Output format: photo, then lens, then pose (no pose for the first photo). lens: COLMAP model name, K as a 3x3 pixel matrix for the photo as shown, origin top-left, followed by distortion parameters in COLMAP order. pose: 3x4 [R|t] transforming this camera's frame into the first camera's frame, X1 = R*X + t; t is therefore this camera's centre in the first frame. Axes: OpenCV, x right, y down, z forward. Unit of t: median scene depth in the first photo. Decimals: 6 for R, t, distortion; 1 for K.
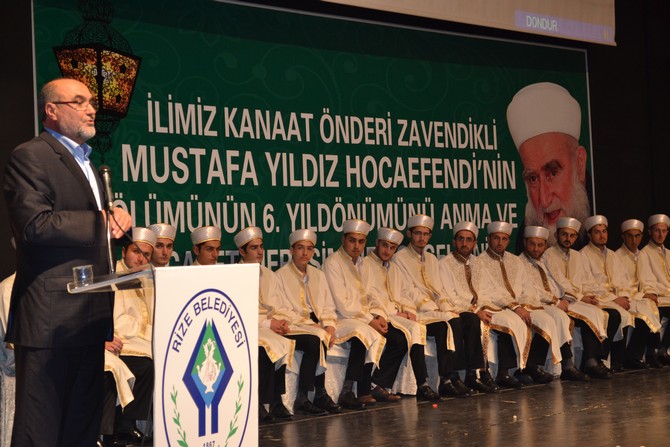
lens RADIAL K [[1273.4, 0, 337.9], [0, 1273.4, 226.8], [0, 0, 1]] dist [0.000089, 0.000000]
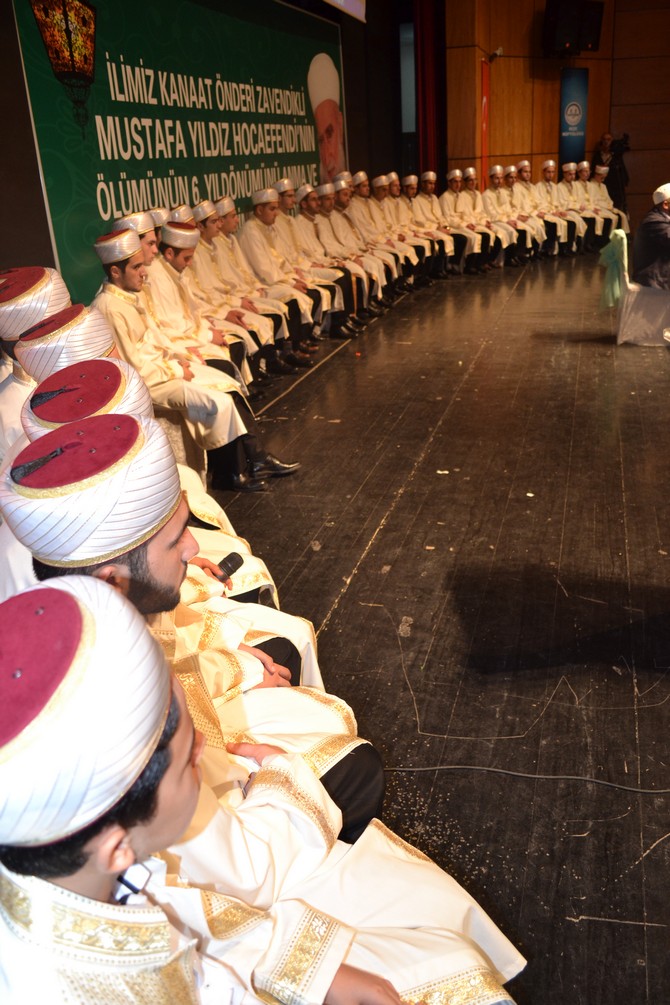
lens RADIAL K [[797.0, 0, 332.2], [0, 797.0, 500.3], [0, 0, 1]] dist [-0.085667, 0.011936]
pose [[0.868879, -0.206310, 0.449985, -0.269155], [0.006820, 0.913916, 0.405845, -0.031808], [-0.494978, -0.349561, 0.795489, 0.334858]]
